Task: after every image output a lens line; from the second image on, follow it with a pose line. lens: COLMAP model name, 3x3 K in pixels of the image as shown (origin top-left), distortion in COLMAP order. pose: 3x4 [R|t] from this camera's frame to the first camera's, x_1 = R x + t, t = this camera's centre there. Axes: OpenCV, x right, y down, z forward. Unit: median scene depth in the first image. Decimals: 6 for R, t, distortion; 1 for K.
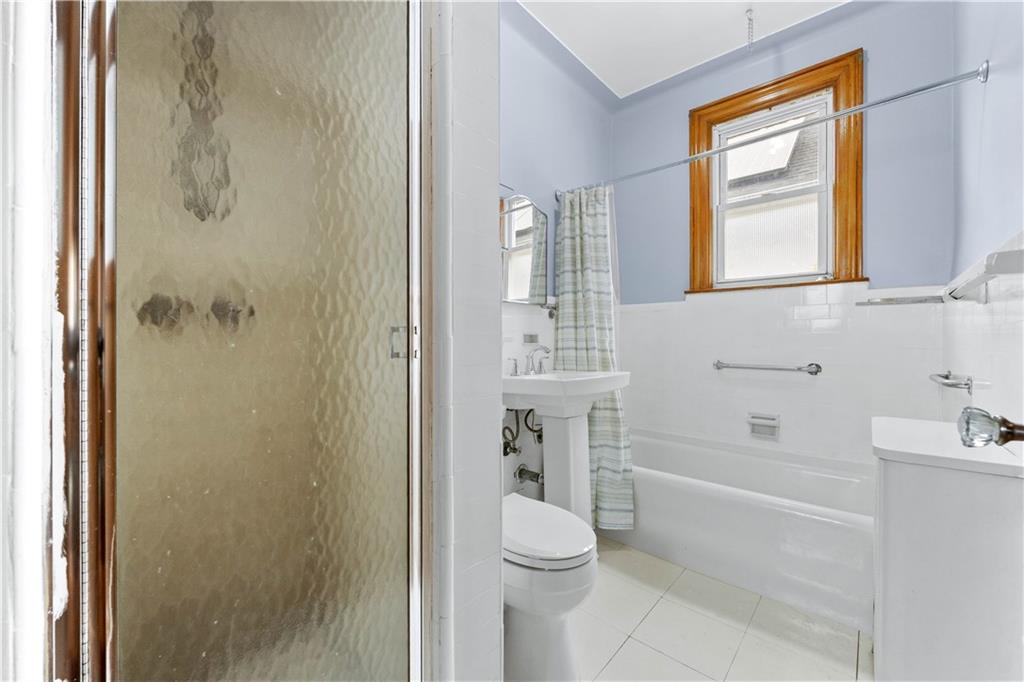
lens RADIAL K [[394.1, 0, 512.4], [0, 394.1, 339.4], [0, 0, 1]] dist [-0.002223, -0.000331]
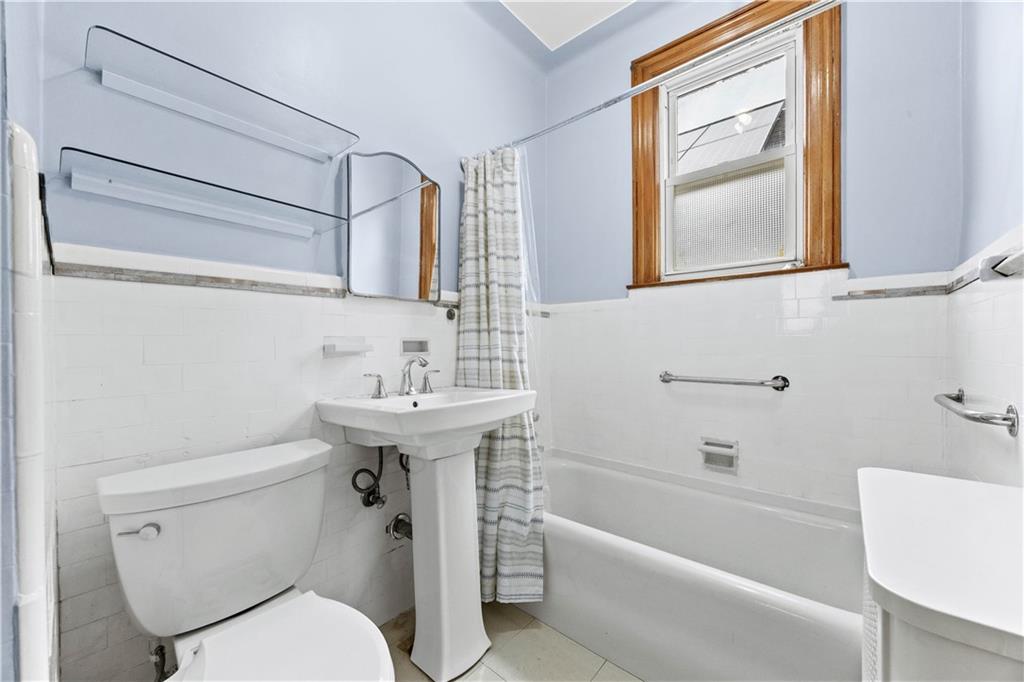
lens RADIAL K [[394.1, 0, 510.9], [0, 394.1, 345.6], [0, 0, 1]] dist [-0.002223, -0.000331]
pose [[0.999466, -0.006842, 0.031965, 0.209267], [0.006683, 0.999965, 0.005062, -0.005781], [-0.031999, -0.004846, 0.999476, 0.239063]]
